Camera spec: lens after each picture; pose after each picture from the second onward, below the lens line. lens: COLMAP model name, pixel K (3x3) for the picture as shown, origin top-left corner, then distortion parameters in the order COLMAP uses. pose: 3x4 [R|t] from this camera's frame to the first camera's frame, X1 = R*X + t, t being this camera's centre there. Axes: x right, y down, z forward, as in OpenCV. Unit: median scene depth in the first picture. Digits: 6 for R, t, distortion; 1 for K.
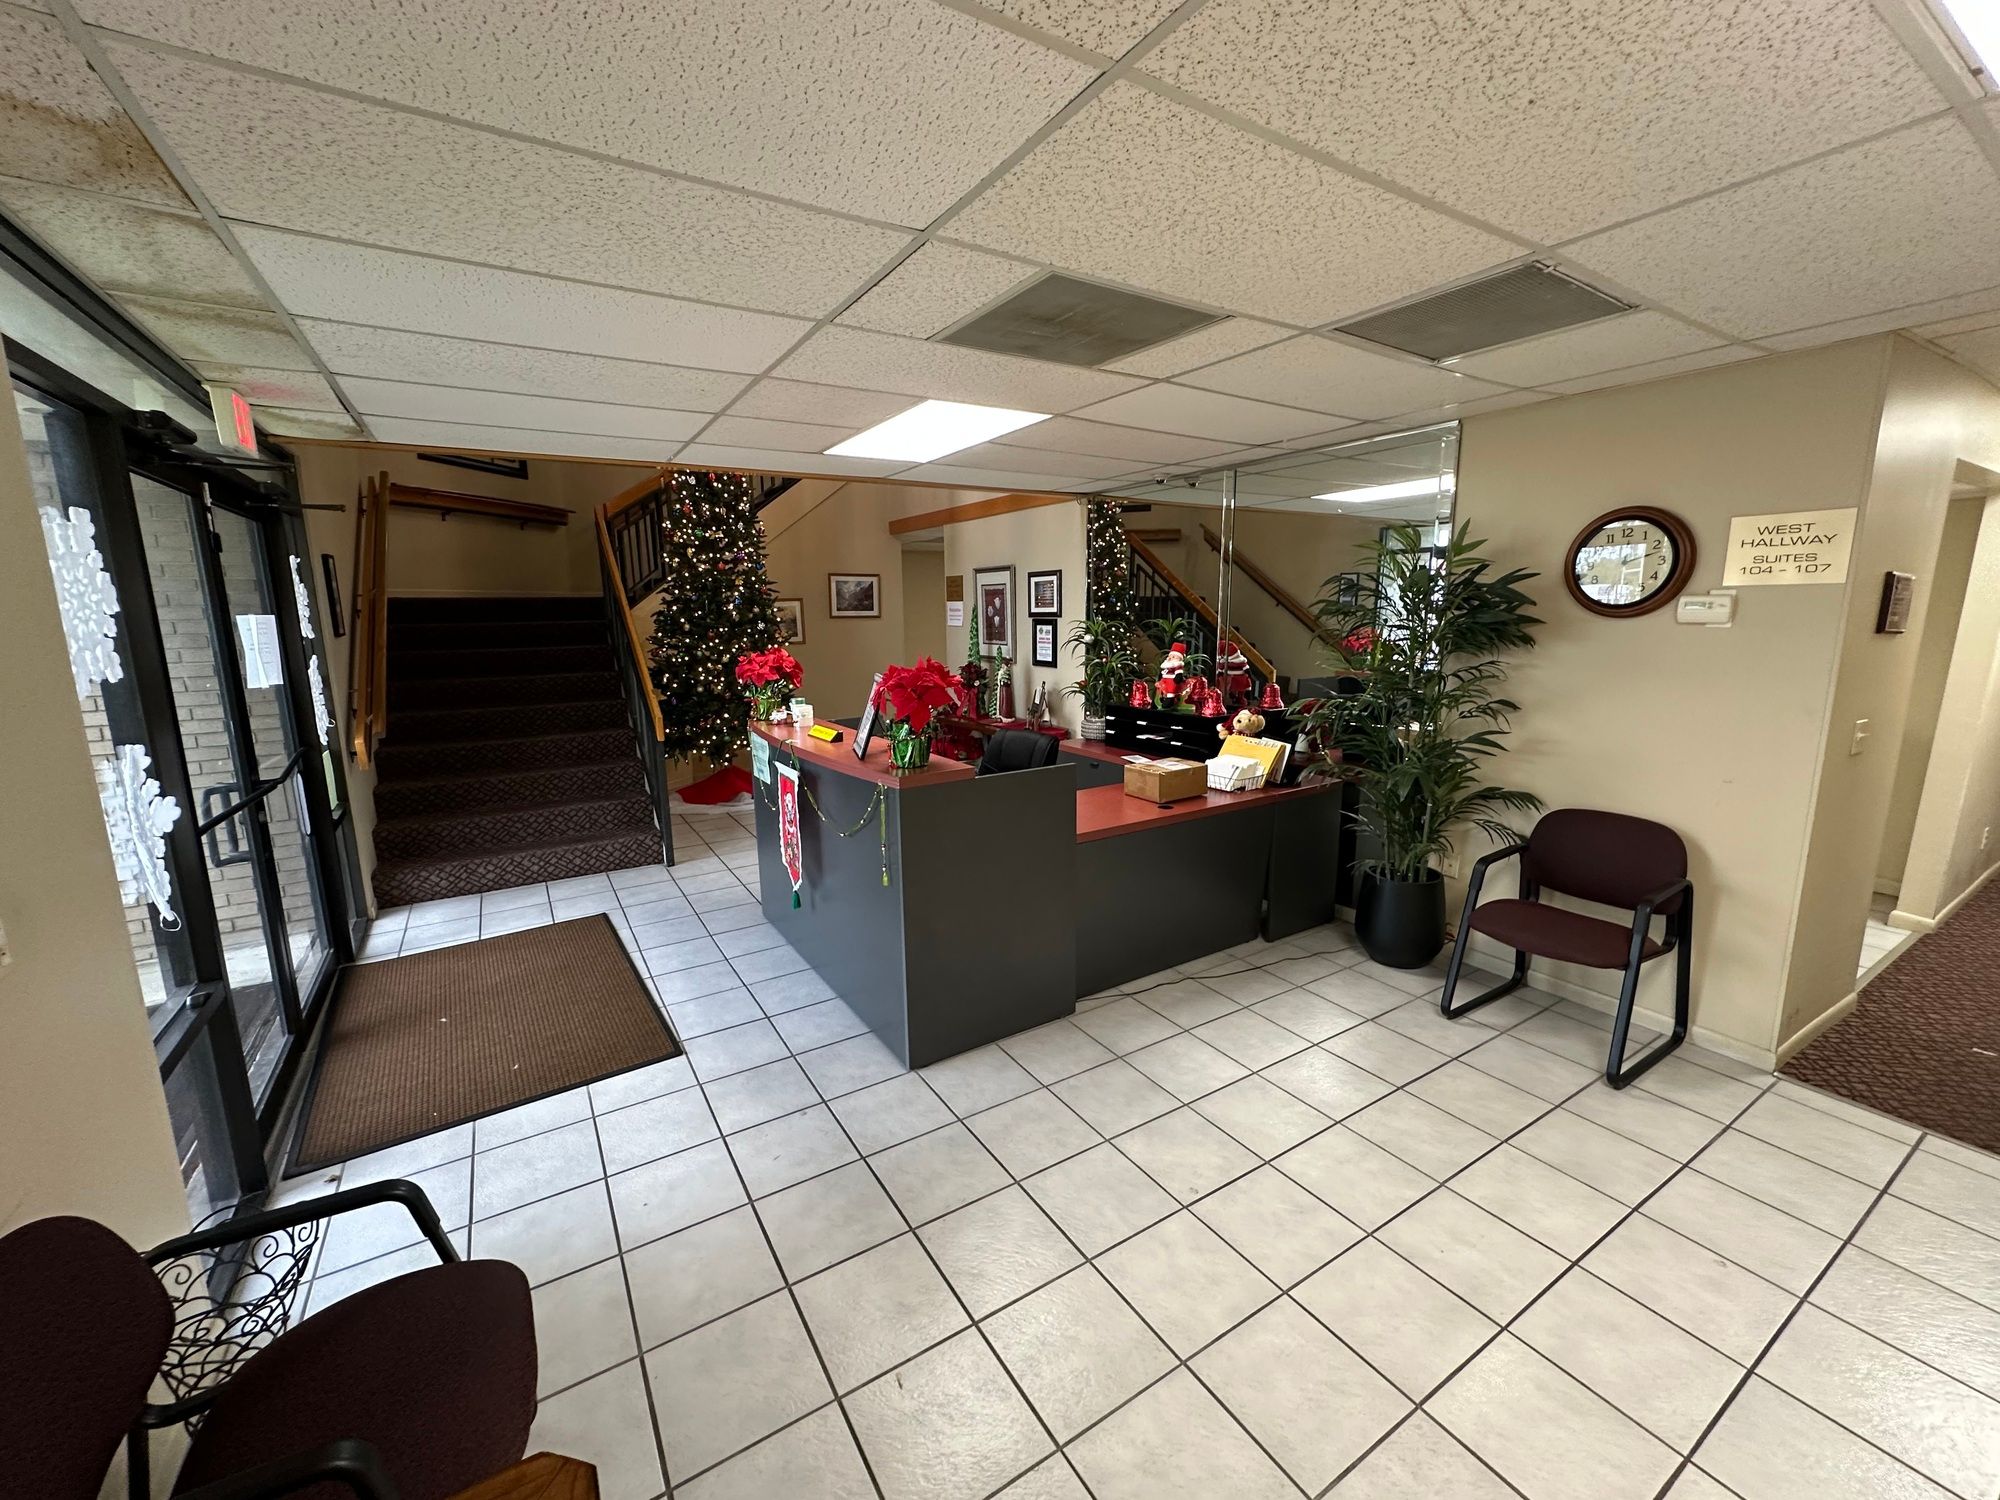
lens RADIAL K [[803.1, 0, 998.9], [0, 803.1, 749.9], [0, 0, 1]] dist [-0.000114, 0.000320]
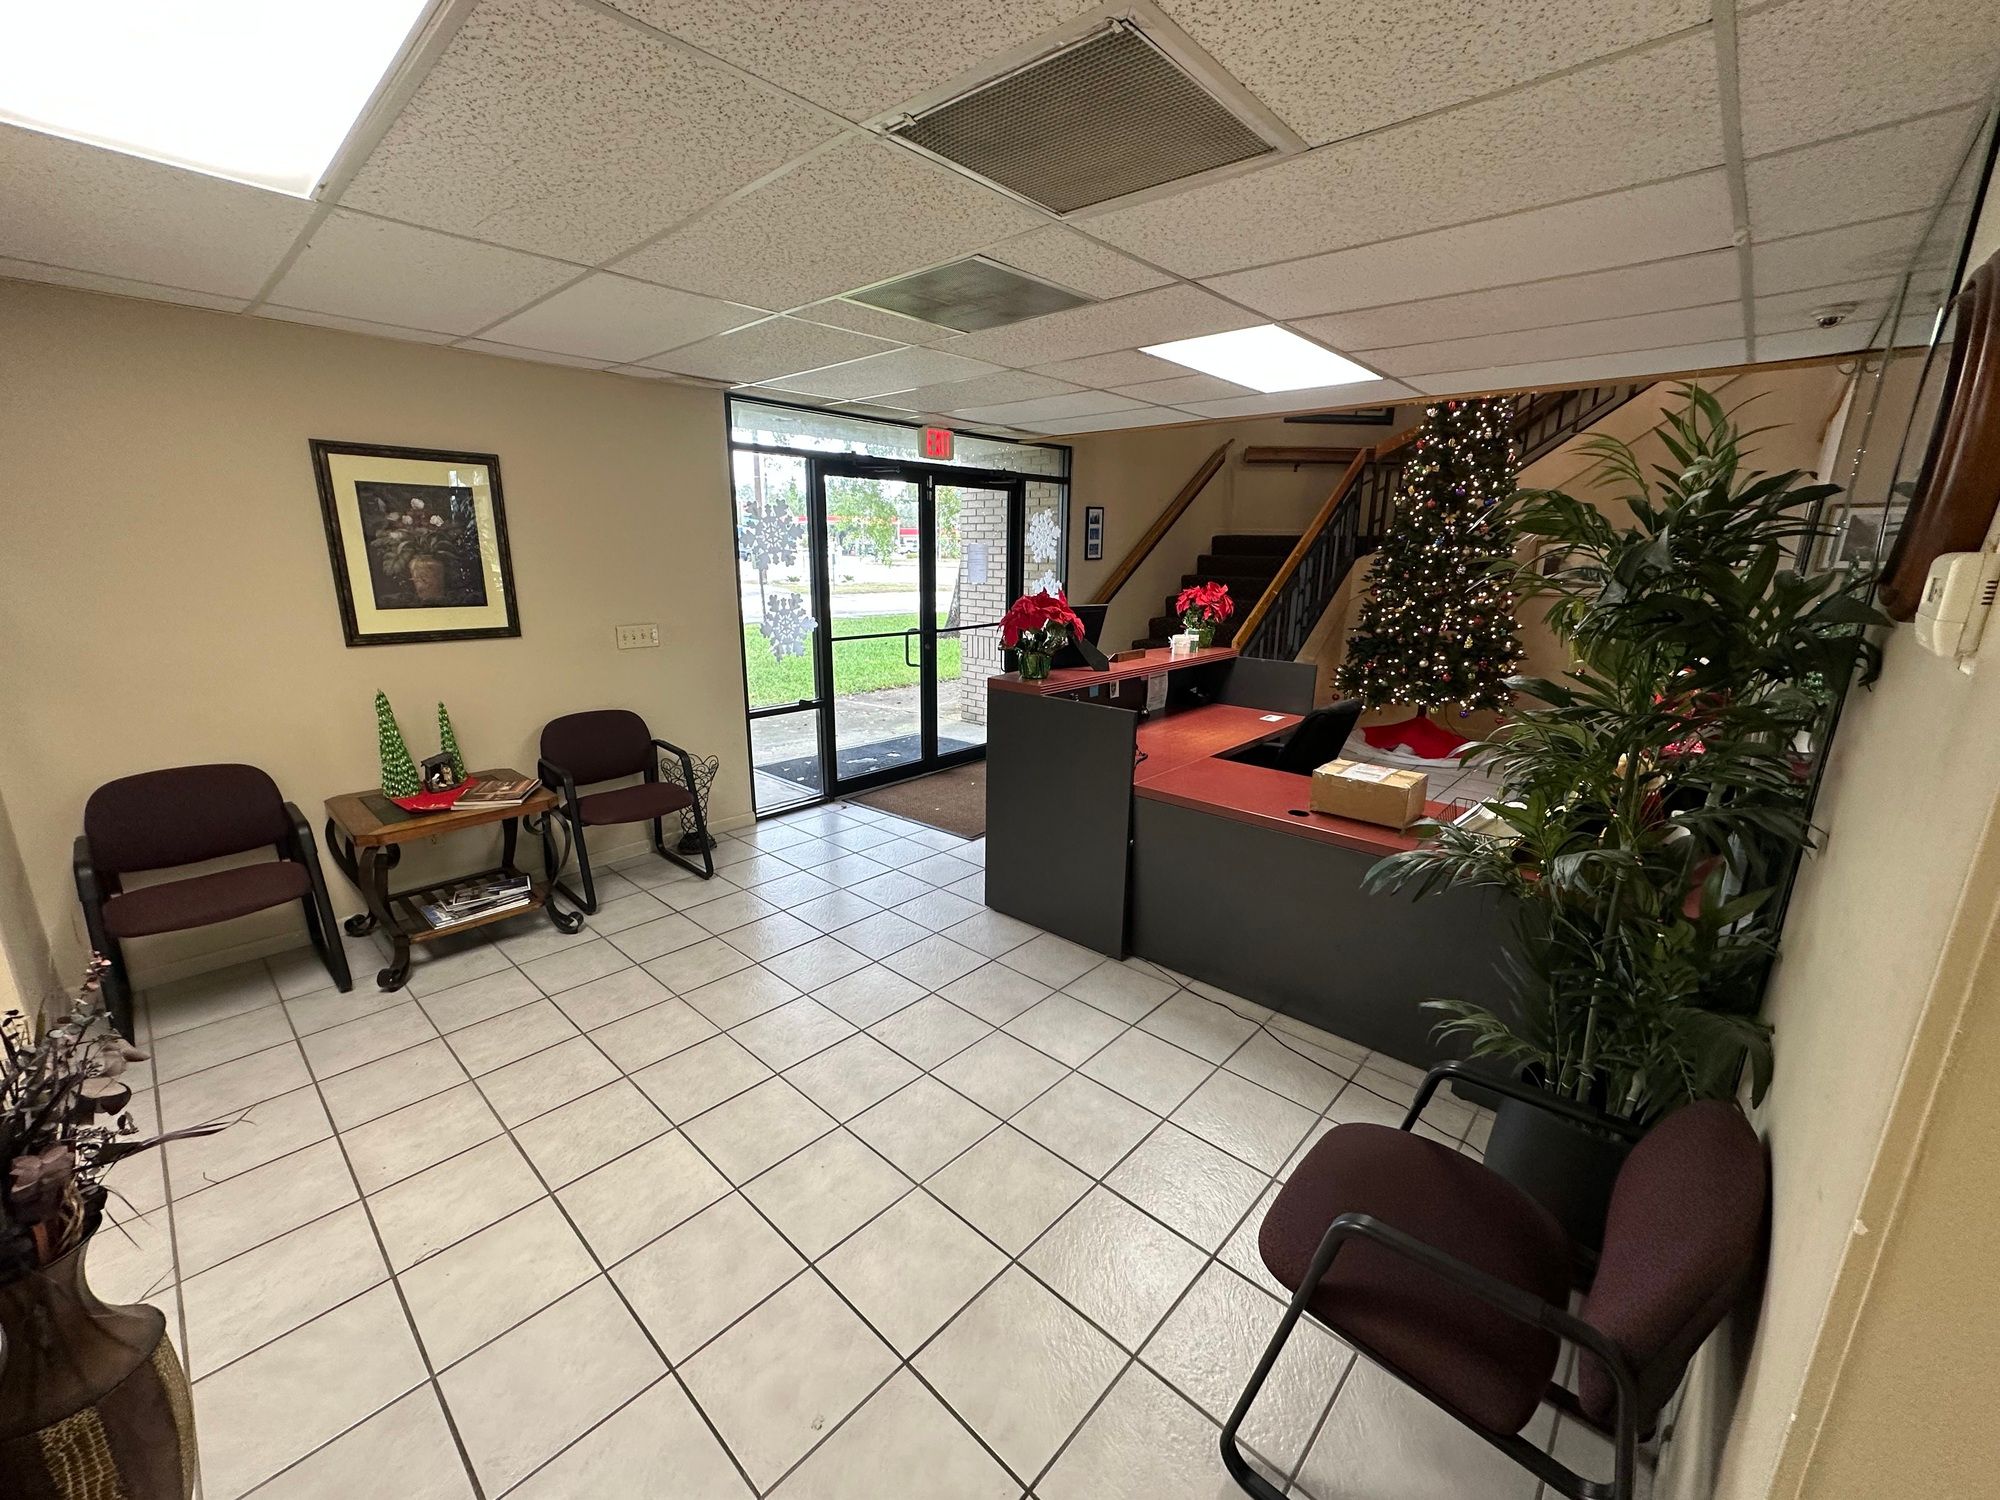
lens RADIAL K [[803.1, 0, 1003.9], [0, 803.1, 750.5], [0, 0, 1]] dist [-0.000114, 0.000320]
pose [[0.268605, 0.255690, -0.928695, 1.024883], [-0.185870, 0.959765, 0.210485, -0.120380], [0.945148, 0.116080, 0.305322, 0.588118]]
